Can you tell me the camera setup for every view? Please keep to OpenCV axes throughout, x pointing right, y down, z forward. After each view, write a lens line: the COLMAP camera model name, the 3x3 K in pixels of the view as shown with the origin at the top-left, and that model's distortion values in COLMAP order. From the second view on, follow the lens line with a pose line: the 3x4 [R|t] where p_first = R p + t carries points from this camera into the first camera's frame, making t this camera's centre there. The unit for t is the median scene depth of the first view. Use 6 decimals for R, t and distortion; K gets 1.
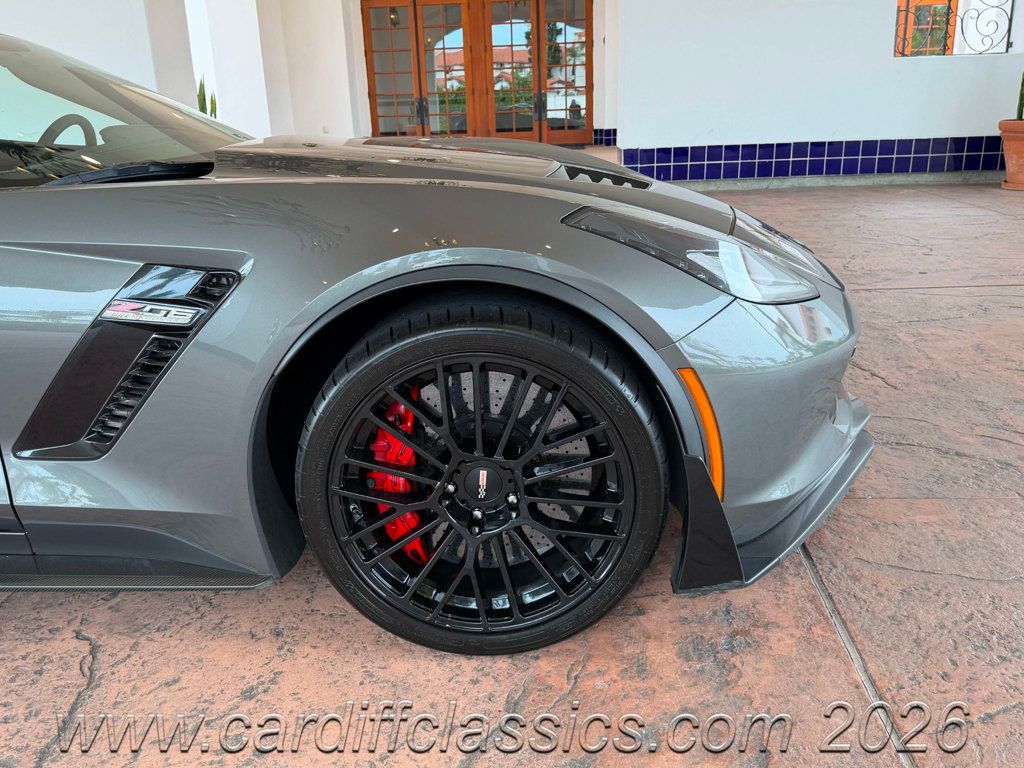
lens RADIAL K [[830.4, 0, 508.1], [0, 830.4, 380.4], [0, 0, 1]] dist [0.052686, -0.071515]
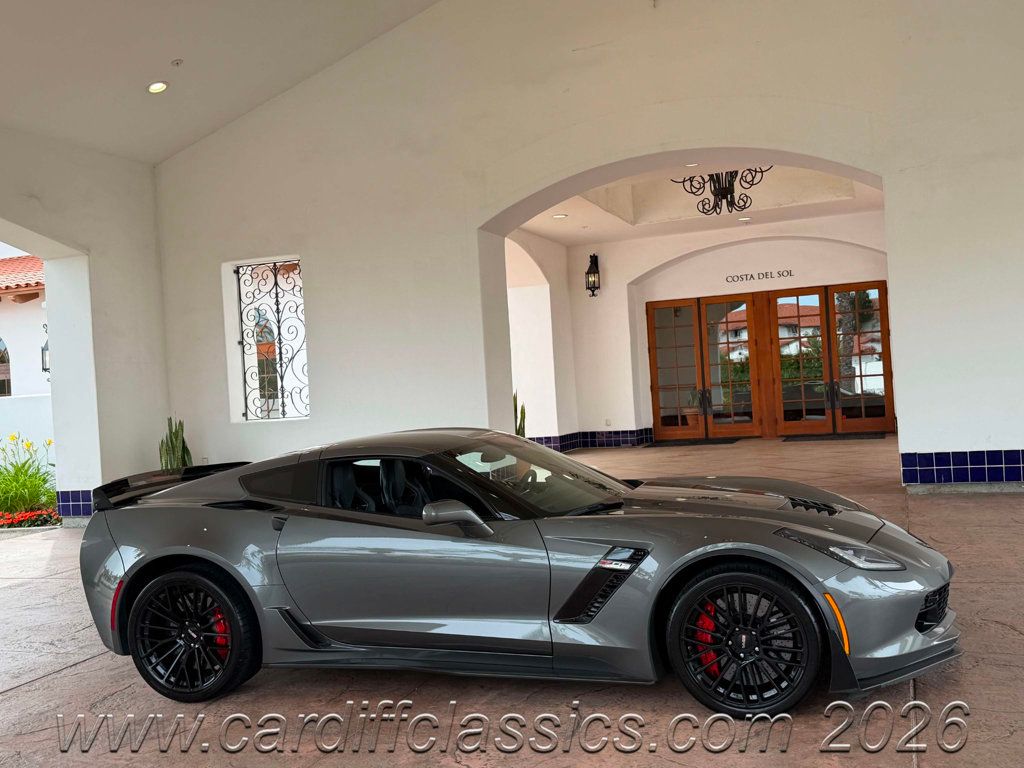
lens RADIAL K [[1036.5, 0, 504.1], [0, 1036.5, 389.7], [0, 0, 1]] dist [0.075186, 0.000000]
pose [[0.959147, -0.024161, -0.281873, 0.174089], [-0.060525, 0.955753, -0.287876, 0.340914], [0.276356, 0.293176, 0.915246, -2.170010]]
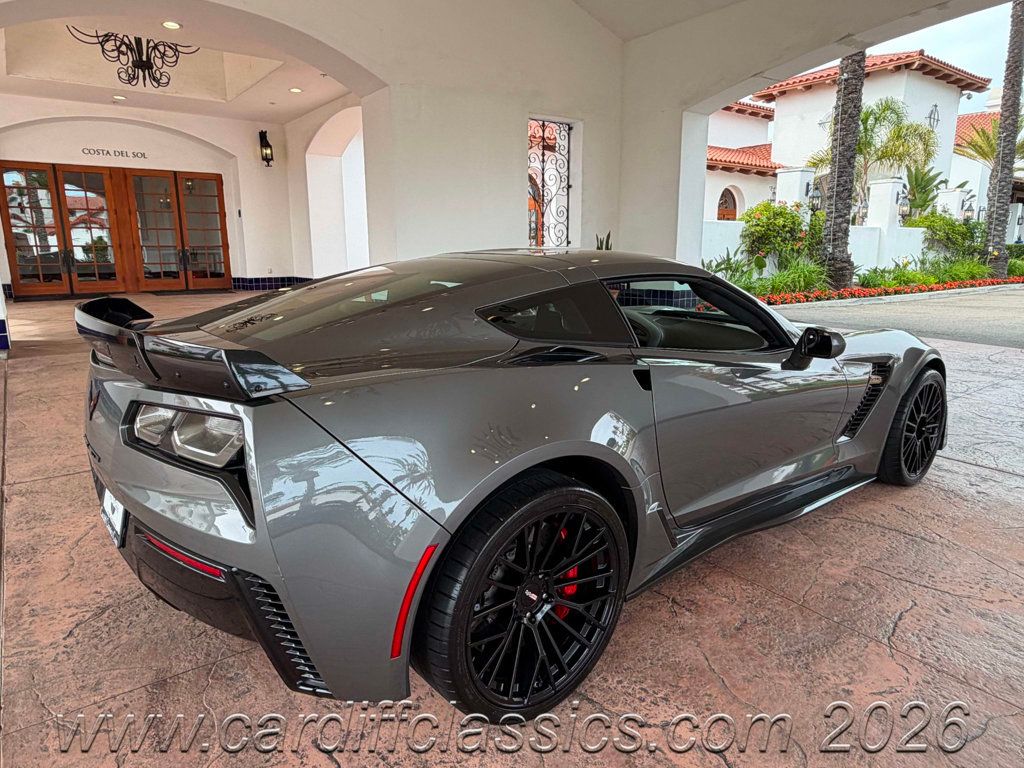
lens RADIAL K [[646.6, 0, 503.4], [0, 646.6, 389.2], [0, 0, 1]] dist [-0.010998, 0.012052]
pose [[0.759548, -0.104111, 0.642065, -2.655912], [0.175536, 0.983292, -0.048213, -0.158851], [-0.626318, 0.149326, 0.765133, 0.117202]]
